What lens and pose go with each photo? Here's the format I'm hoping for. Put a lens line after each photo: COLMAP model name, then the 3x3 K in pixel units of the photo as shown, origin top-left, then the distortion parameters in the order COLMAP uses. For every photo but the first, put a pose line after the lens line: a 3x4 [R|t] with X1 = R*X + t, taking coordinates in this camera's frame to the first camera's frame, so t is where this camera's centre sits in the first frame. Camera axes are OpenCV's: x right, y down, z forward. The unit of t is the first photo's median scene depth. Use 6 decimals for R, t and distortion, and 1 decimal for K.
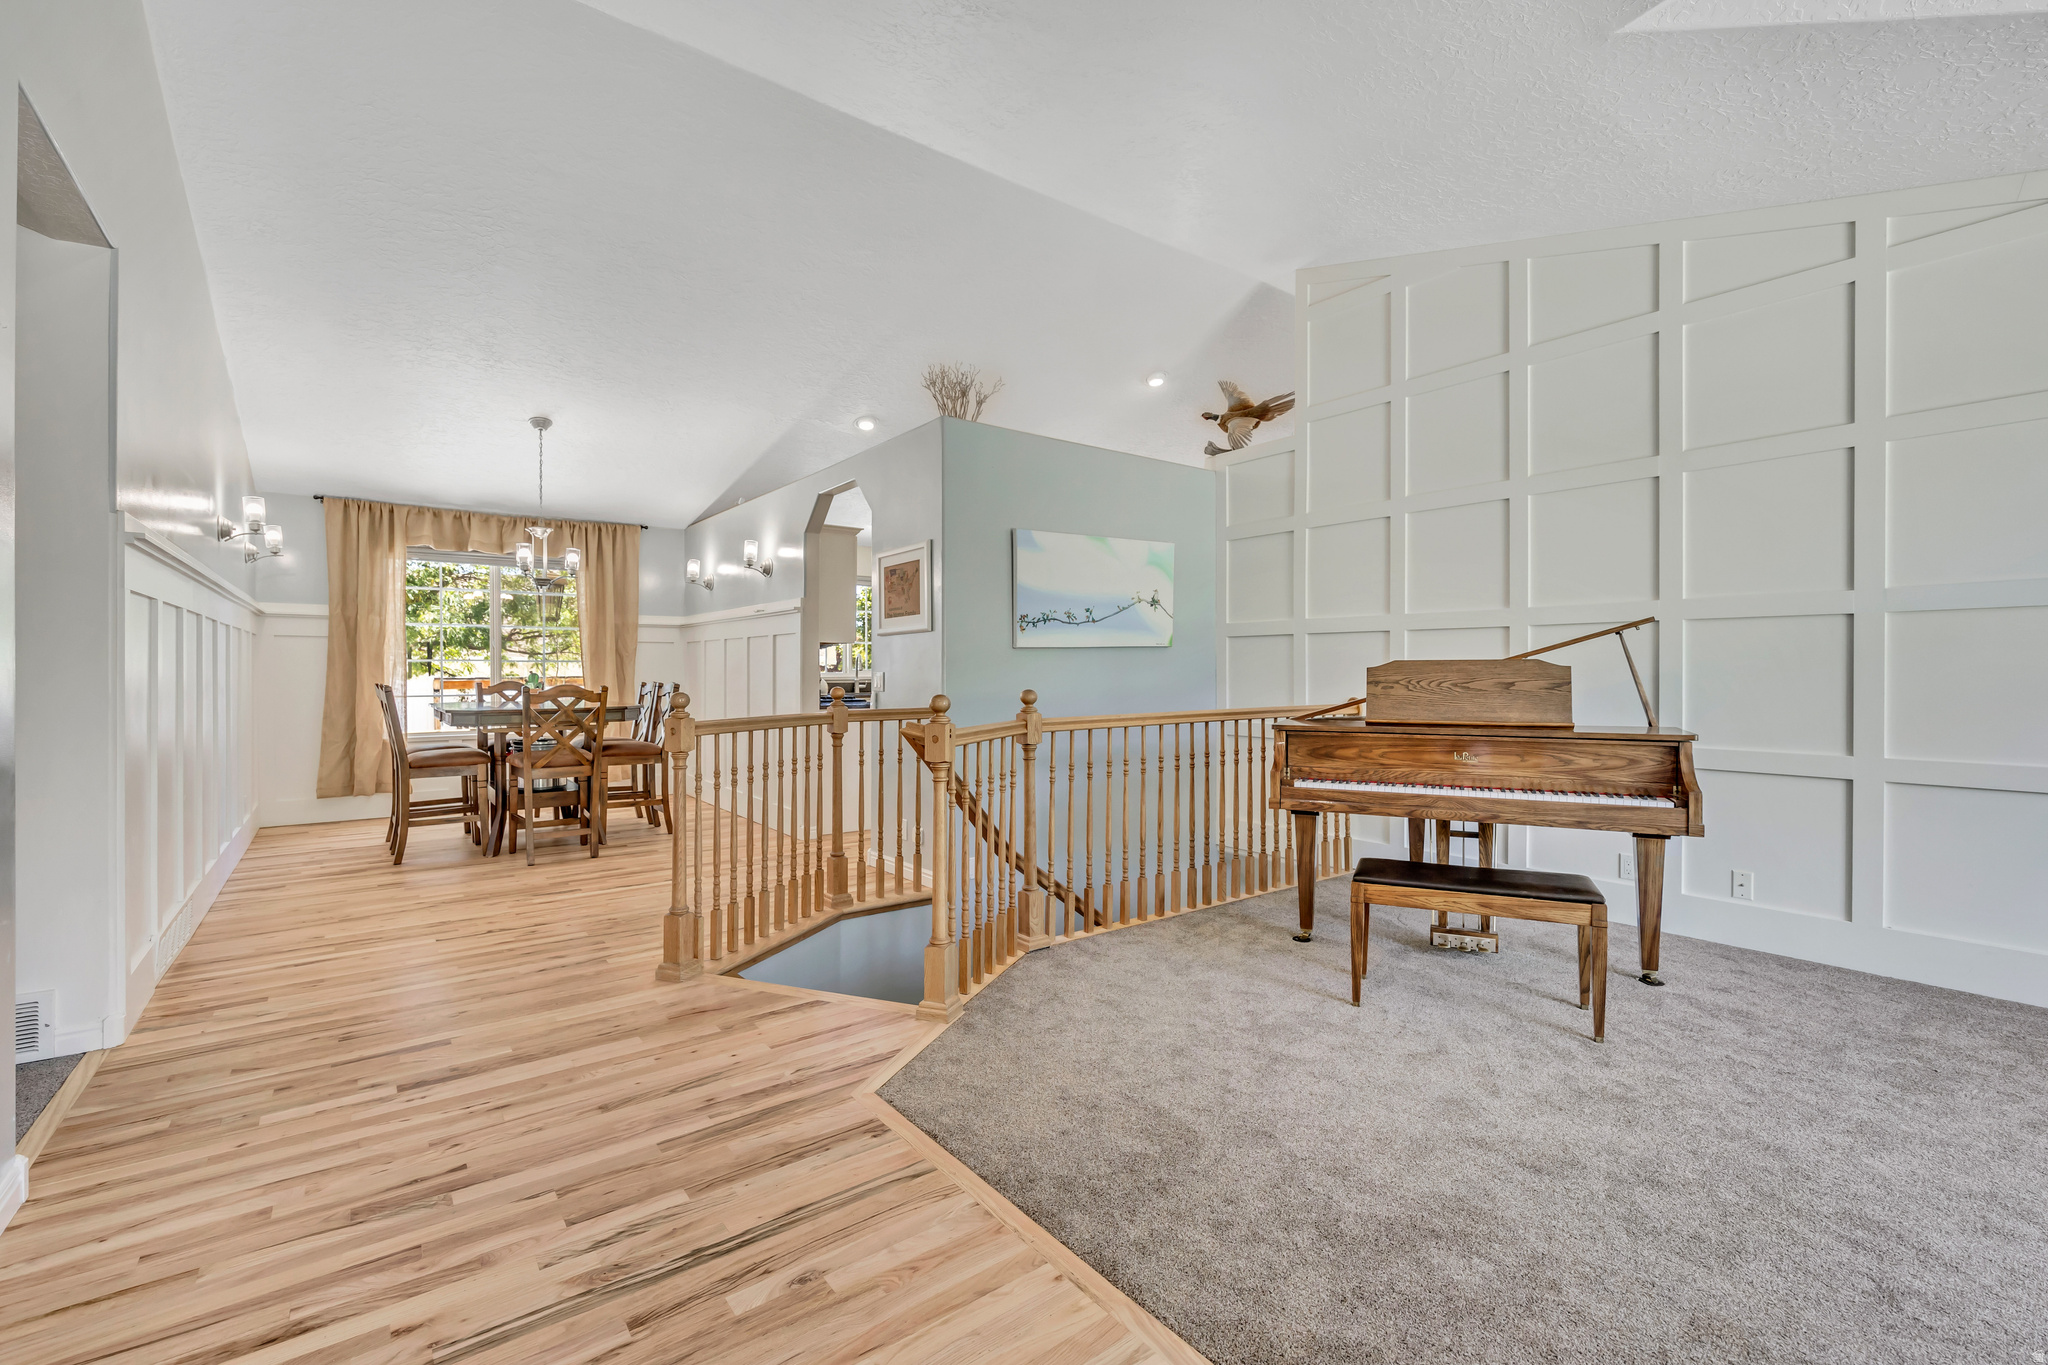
lens RADIAL K [[887.8, 0, 1008.1], [0, 887.8, 673.3], [0, 0, 1]] dist [0.000350, 0.001190]
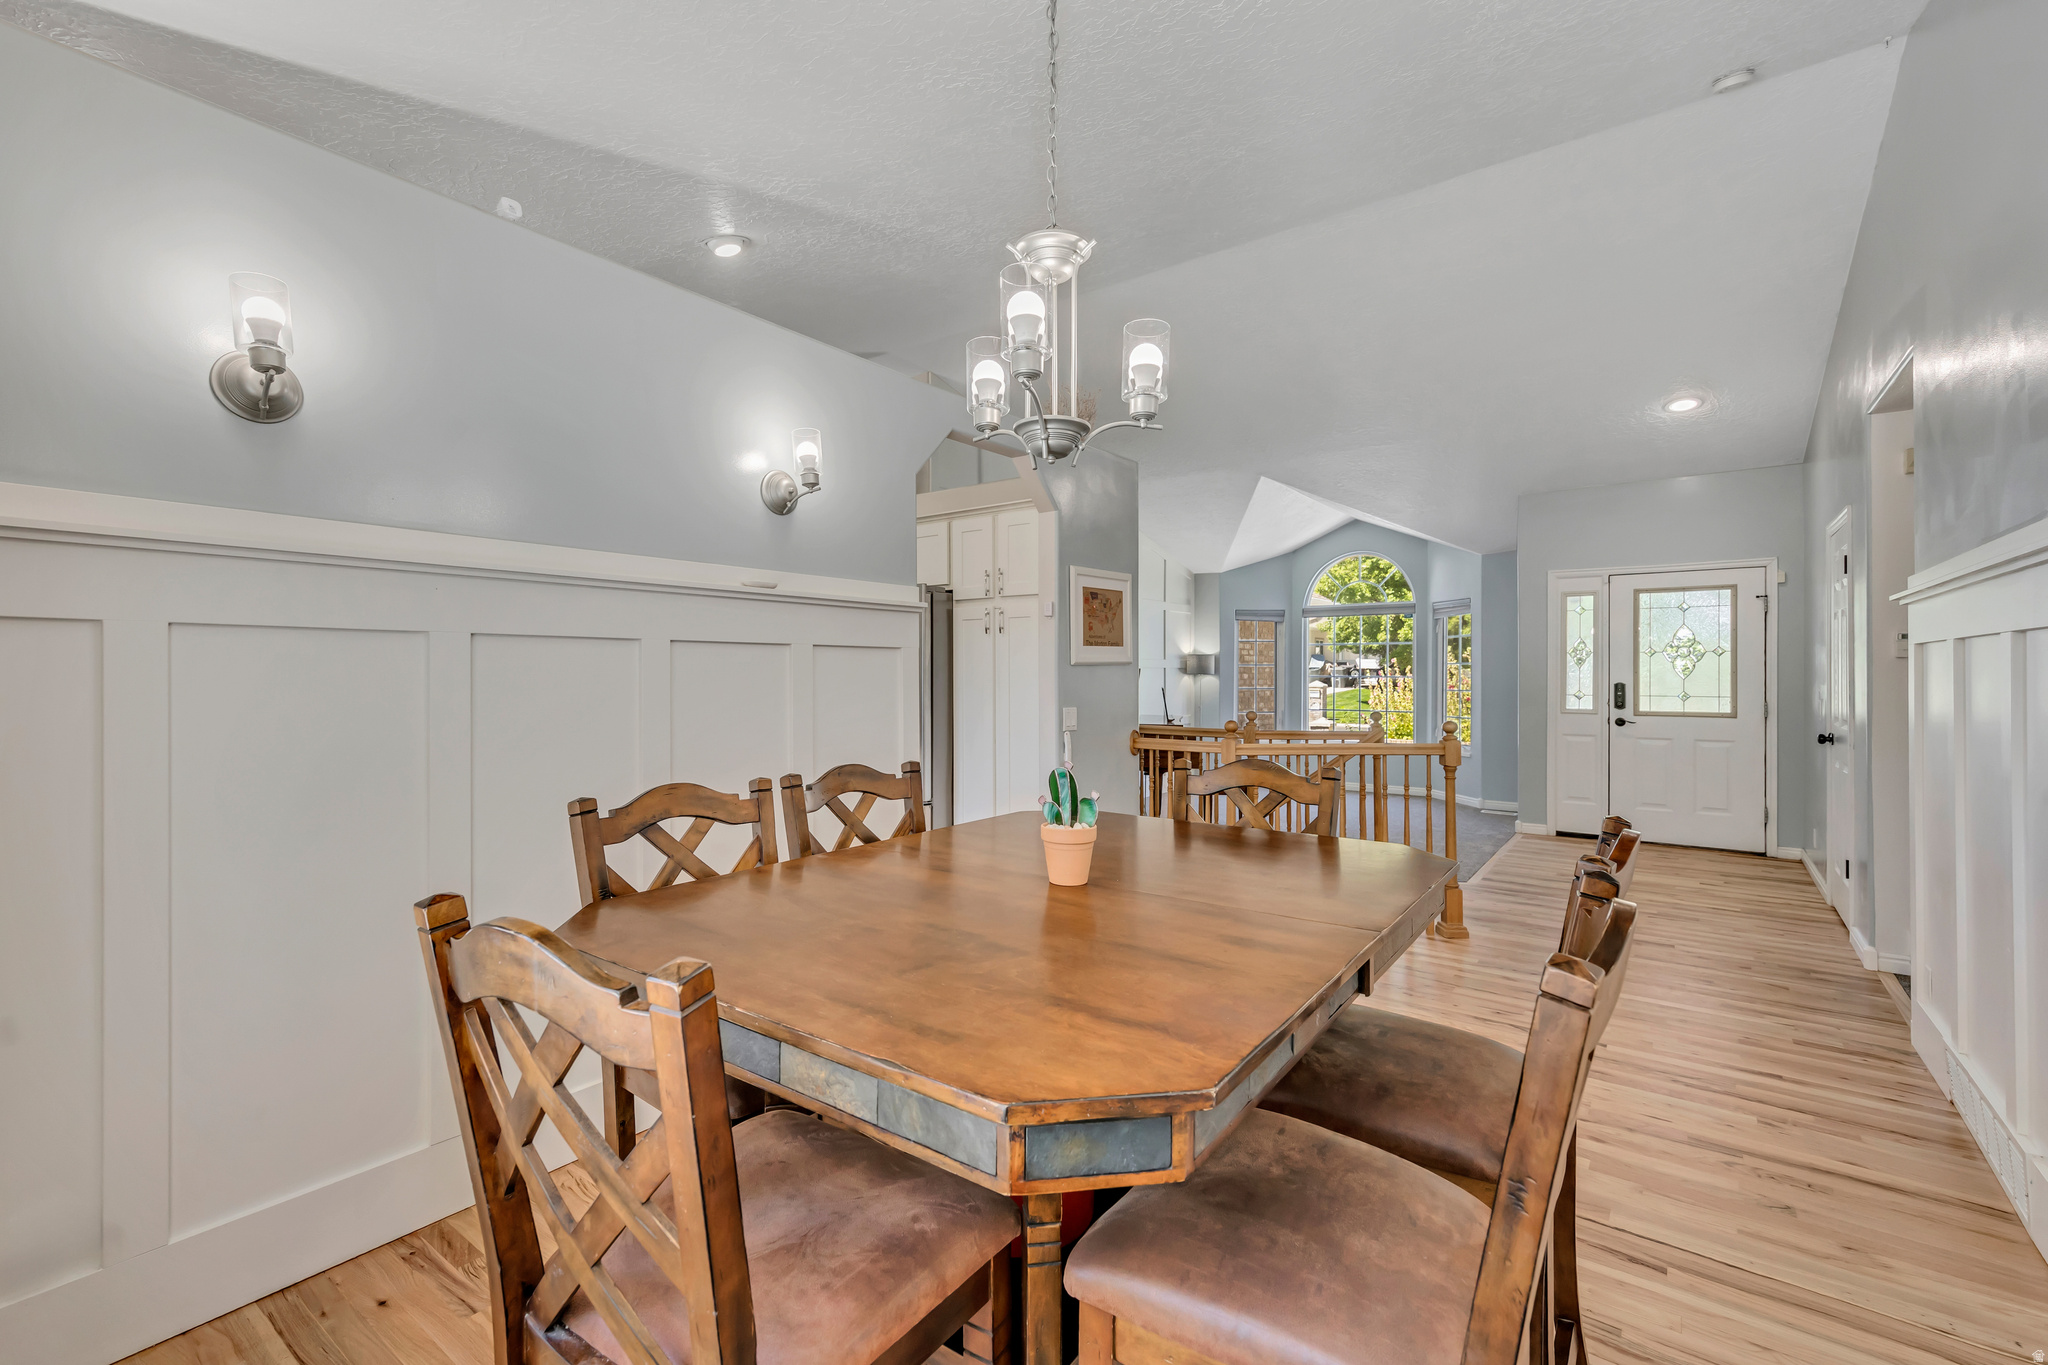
lens RADIAL K [[887.8, 0, 1021.5], [0, 887.8, 674.4], [0, 0, 1]] dist [0.000350, 0.001190]
pose [[-0.291686, 0.001843, 0.956512, -1.348658], [0.007251, 0.999974, 0.000284, -0.048910], [-0.956487, 0.007018, -0.291692, 1.859930]]
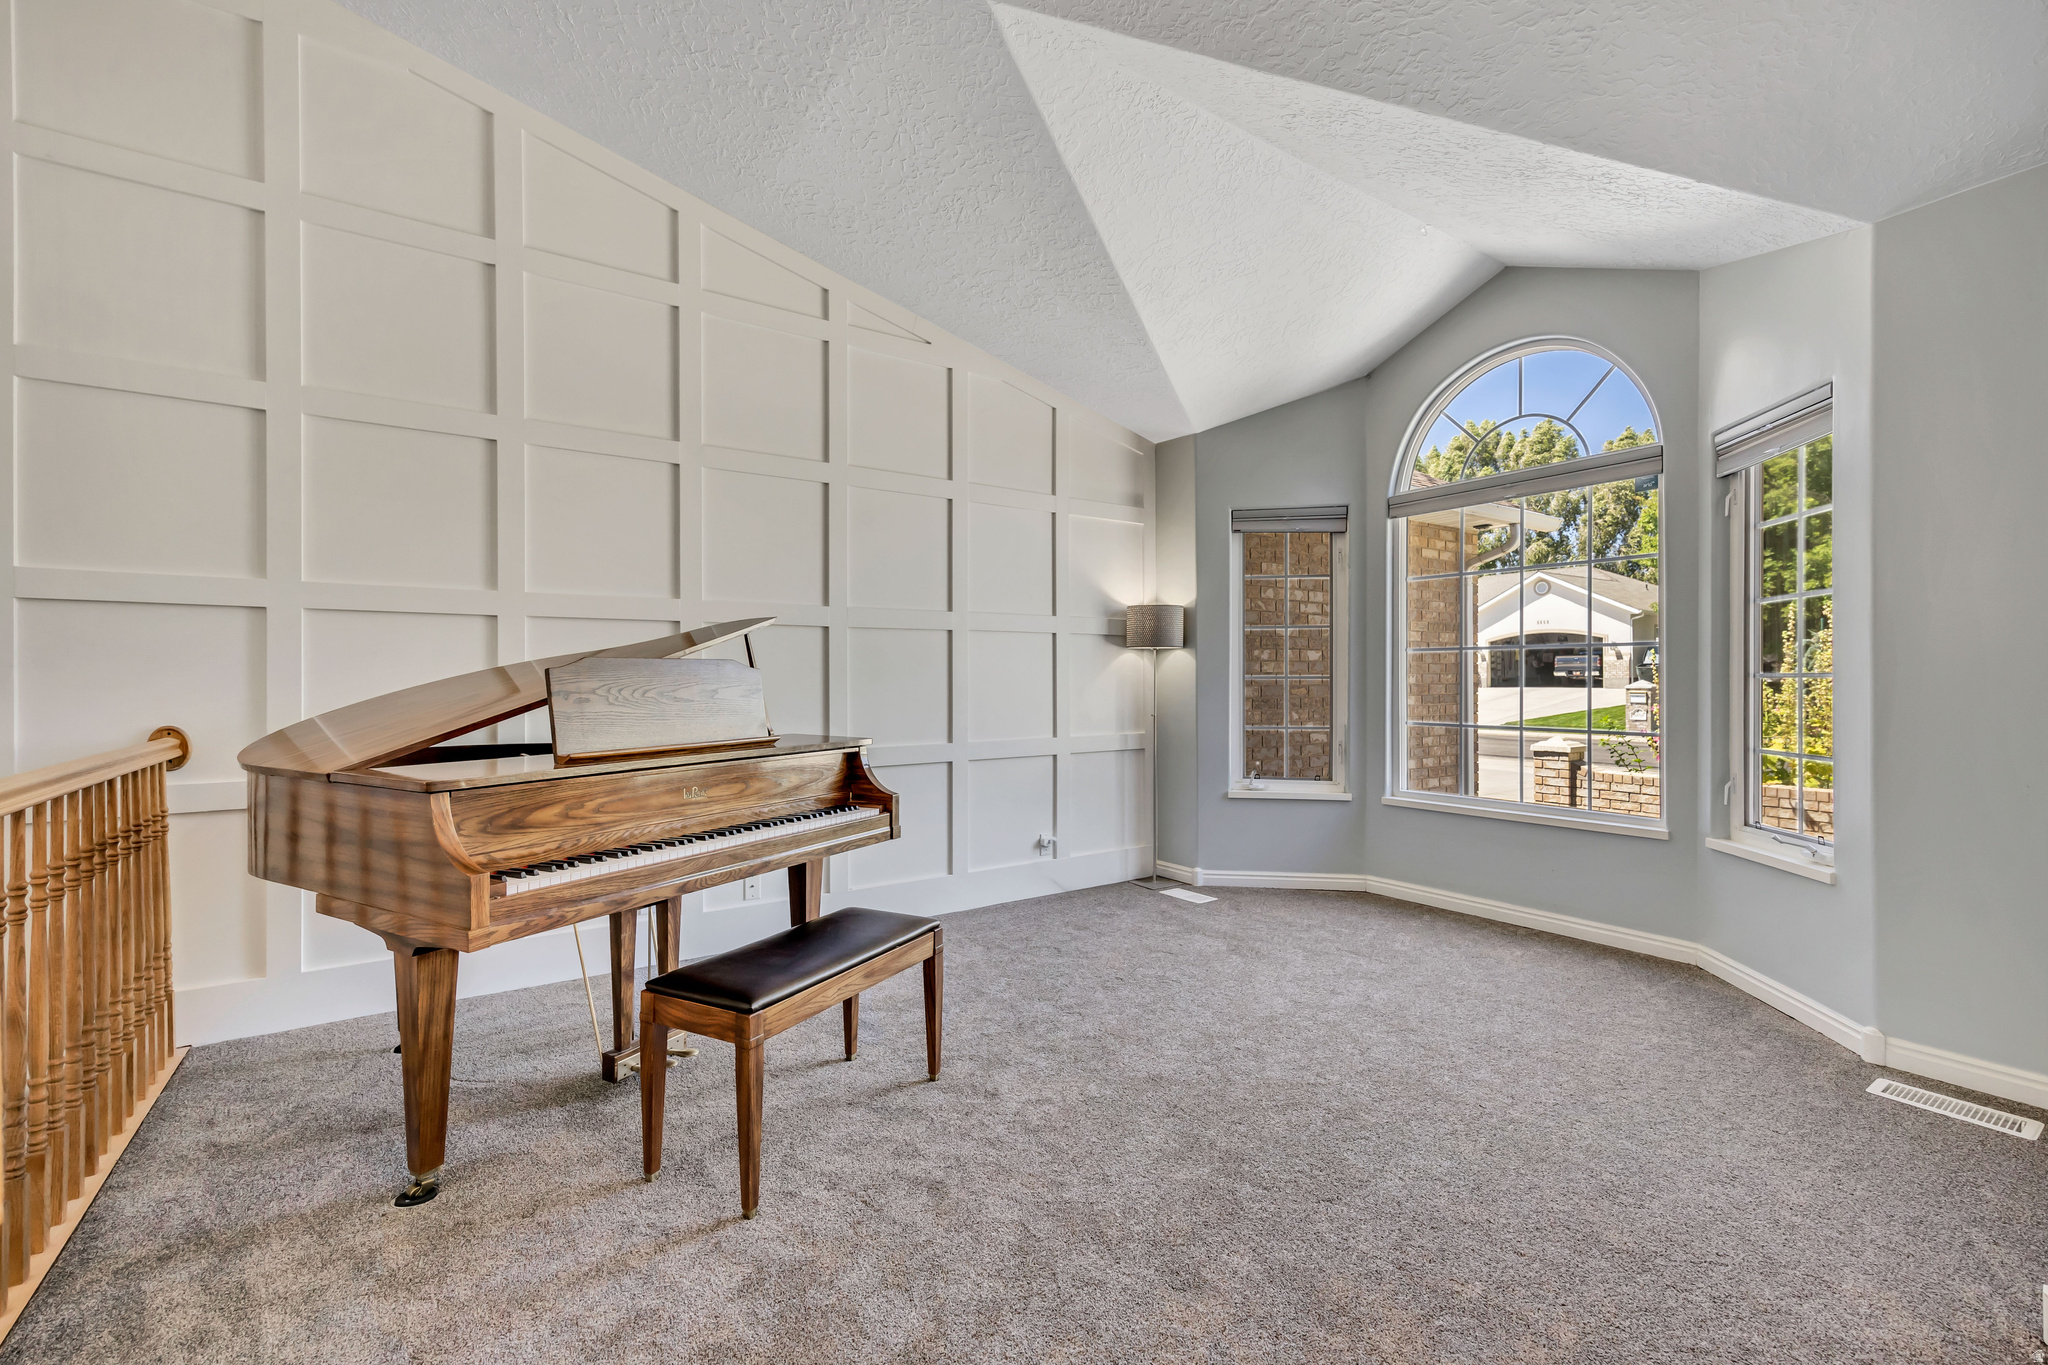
lens RADIAL K [[887.8, 0, 1016.4], [0, 887.8, 675.7], [0, 0, 1]] dist [0.000350, 0.001190]
pose [[0.025302, 0.004859, 0.999668, -0.186865], [0.008082, 0.999955, -0.005065, 0.004190], [-0.999647, 0.008207, 0.025262, 0.678648]]
